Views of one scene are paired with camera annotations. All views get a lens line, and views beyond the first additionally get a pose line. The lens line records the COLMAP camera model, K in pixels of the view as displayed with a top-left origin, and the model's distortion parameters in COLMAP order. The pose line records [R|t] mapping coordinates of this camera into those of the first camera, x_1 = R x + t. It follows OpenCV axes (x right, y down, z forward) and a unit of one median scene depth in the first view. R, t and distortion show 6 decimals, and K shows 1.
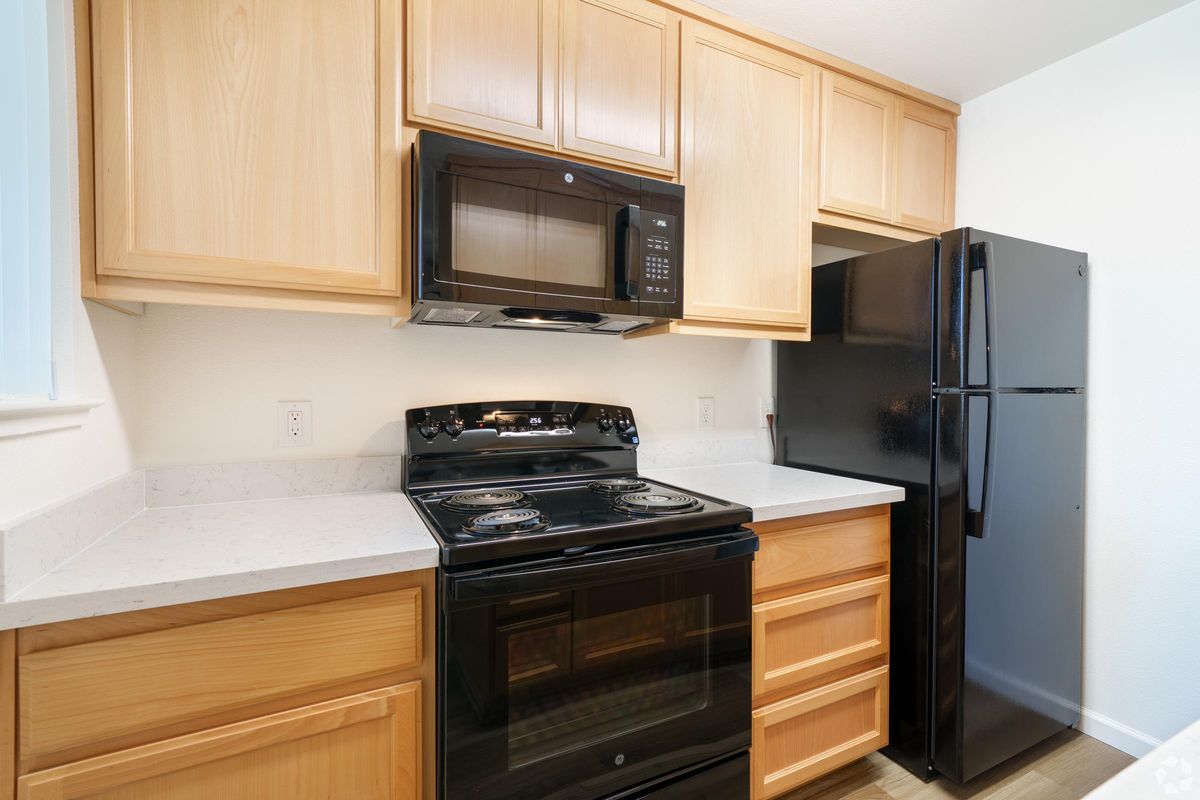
lens RADIAL K [[544.7, 0, 602.2], [0, 544.7, 399.6], [0, 0, 1]] dist [-0.000568, -0.000015]
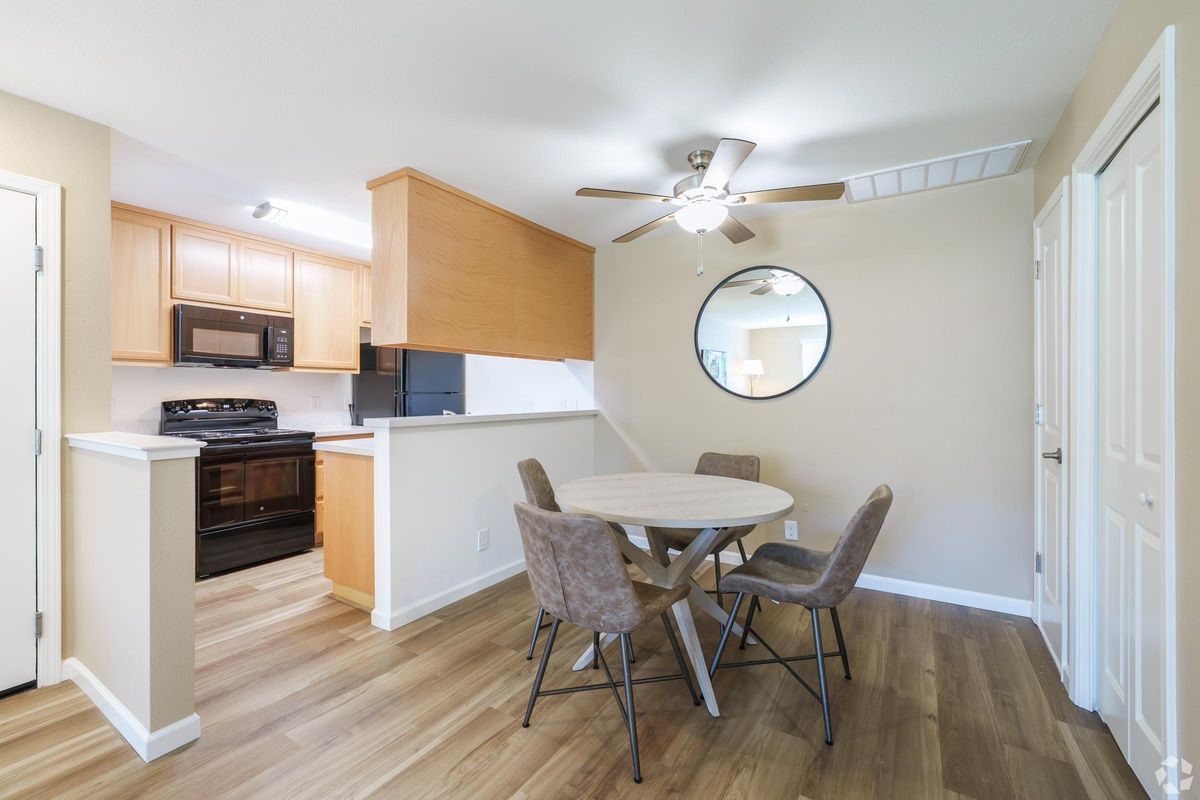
lens RADIAL K [[511.5, 0, 591.1], [0, 511.5, 397.0], [0, 0, 1]] dist [-0.001155, 0.000126]
pose [[0.862092, -0.005579, 0.506720, 0.127319], [0.008948, 0.999951, -0.004215, 0.021483], [-0.506672, 0.008168, 0.862100, -1.817197]]
